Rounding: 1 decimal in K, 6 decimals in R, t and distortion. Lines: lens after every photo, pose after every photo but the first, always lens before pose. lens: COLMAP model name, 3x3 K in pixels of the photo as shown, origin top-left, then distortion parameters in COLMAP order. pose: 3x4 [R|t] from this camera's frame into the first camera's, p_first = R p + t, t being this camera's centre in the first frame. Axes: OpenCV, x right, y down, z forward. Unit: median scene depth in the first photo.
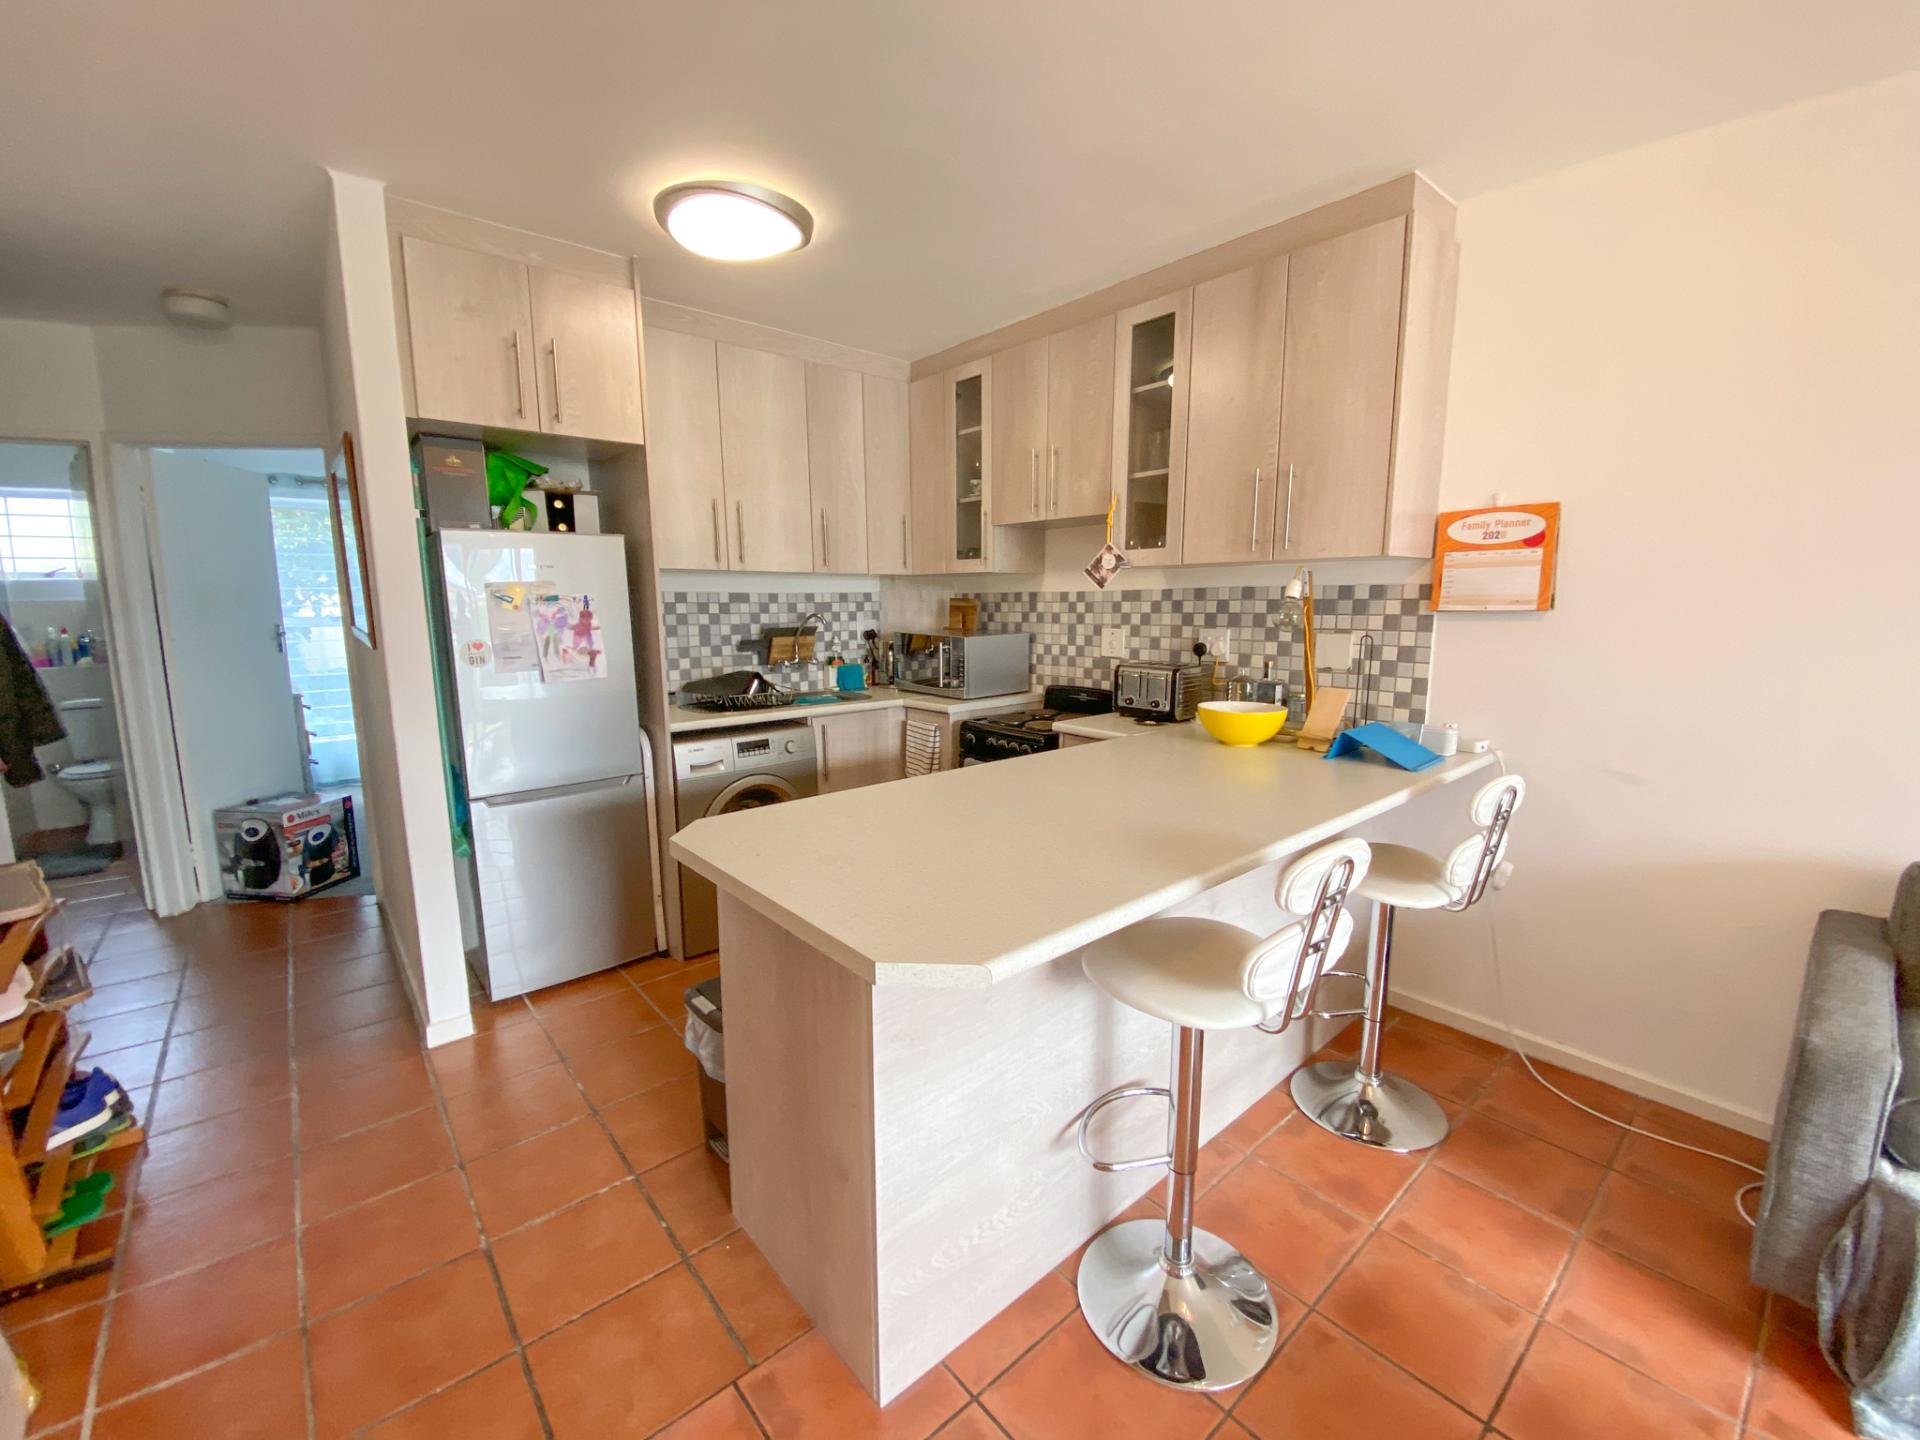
lens RADIAL K [[773.4, 0, 979.9], [0, 773.4, 721.2], [0, 0, 1]] dist [0.028106, -0.021679]
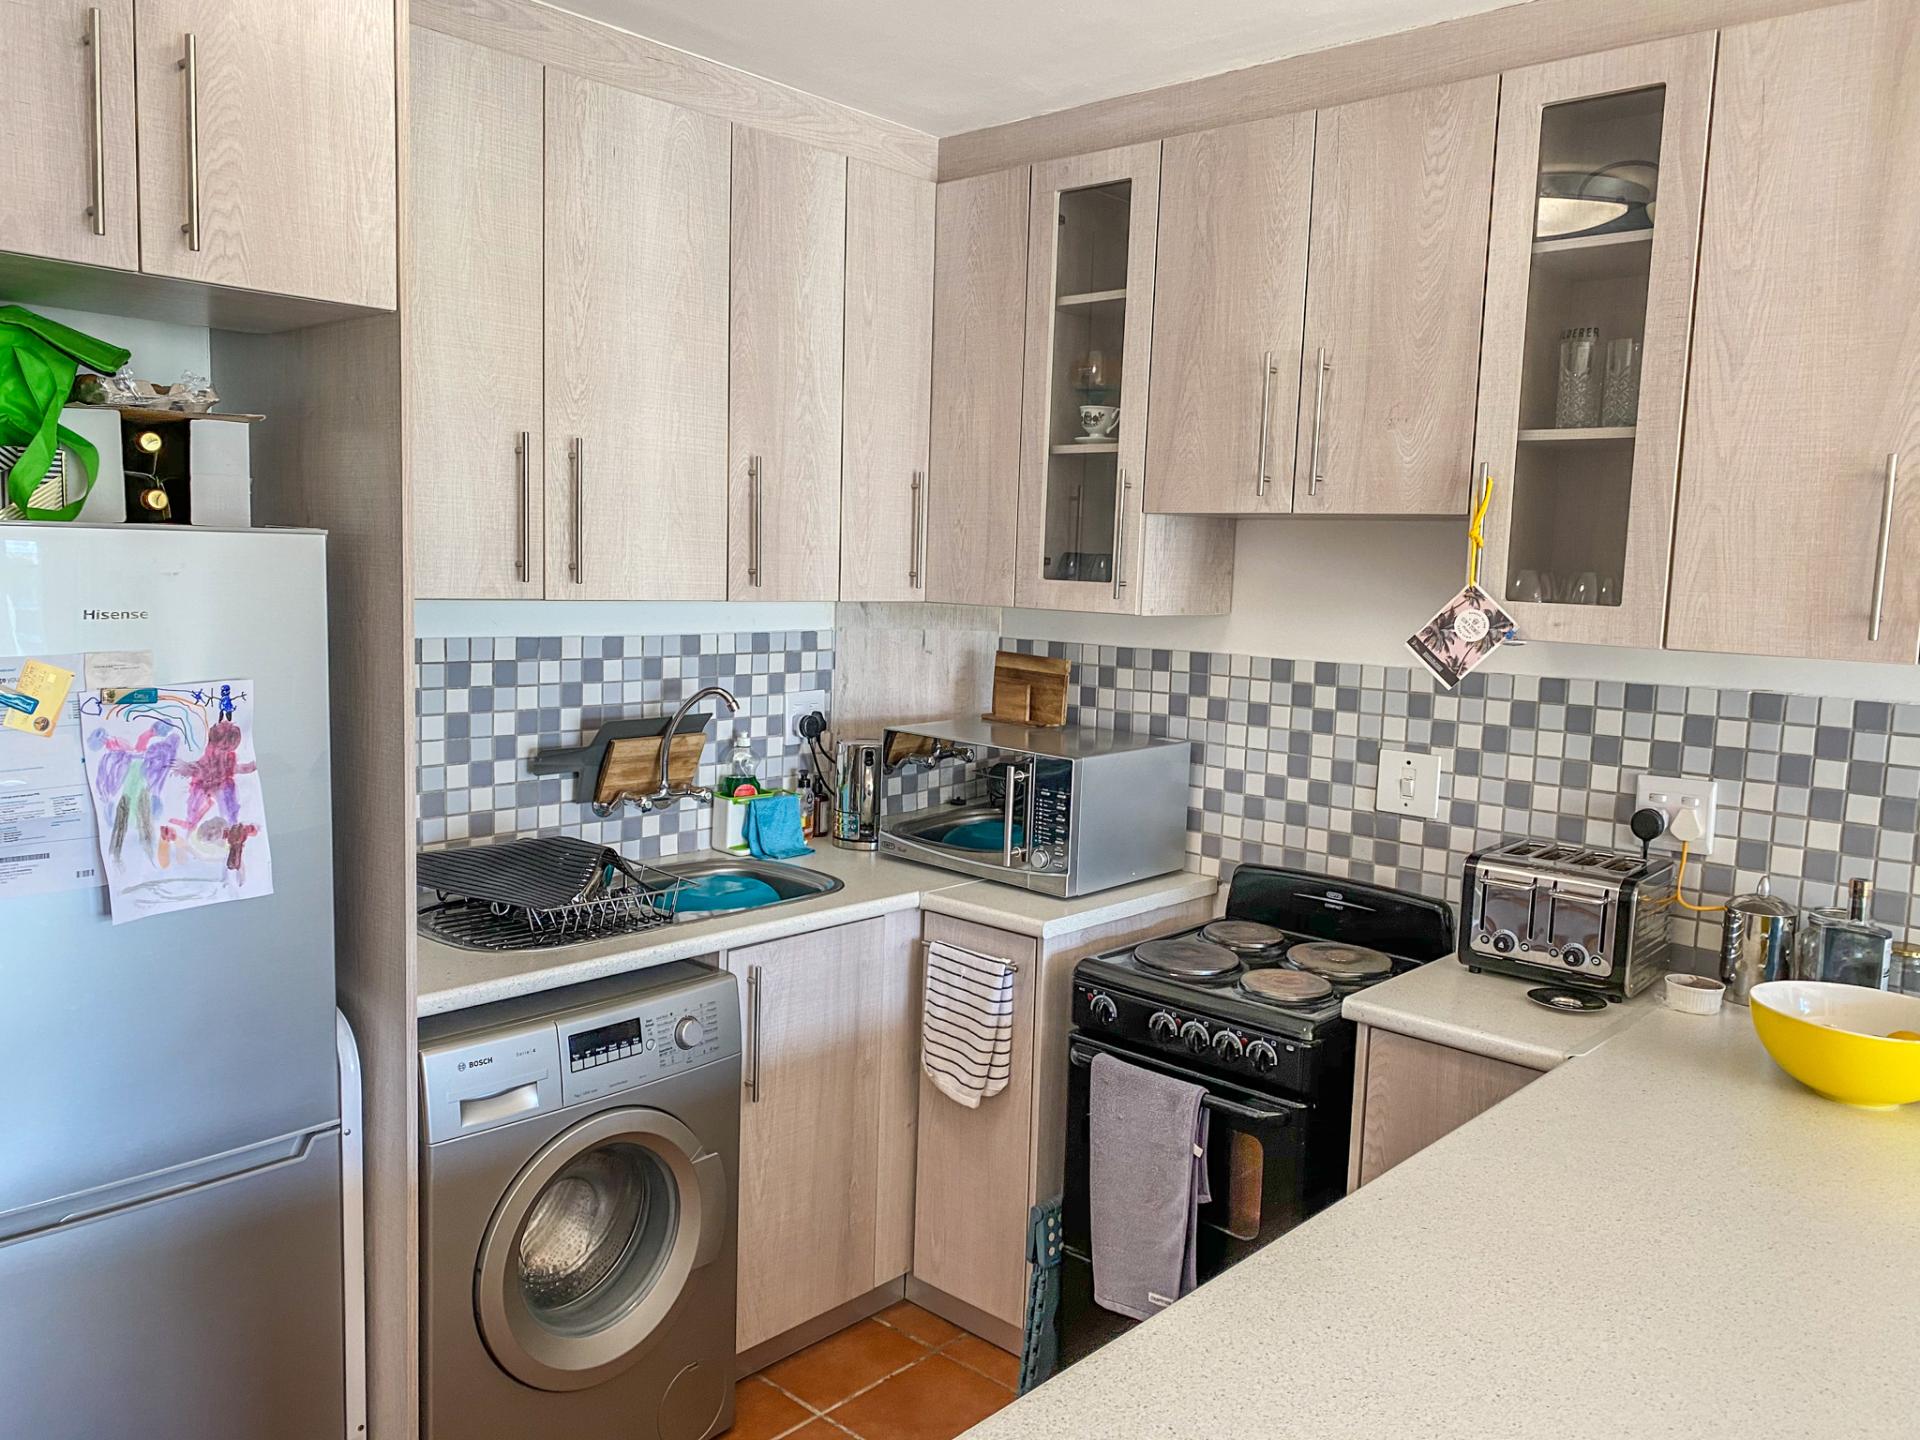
lens RADIAL K [[1469.0, 0, 988.1], [0, 1469.0, 718.1], [0, 0, 1]] dist [-0.000483, -0.004168]
pose [[0.993213, 0.025952, 0.113381, -0.162199], [-0.020467, 0.998576, -0.049270, -0.089684], [-0.114498, 0.046615, 0.992329, 0.177294]]
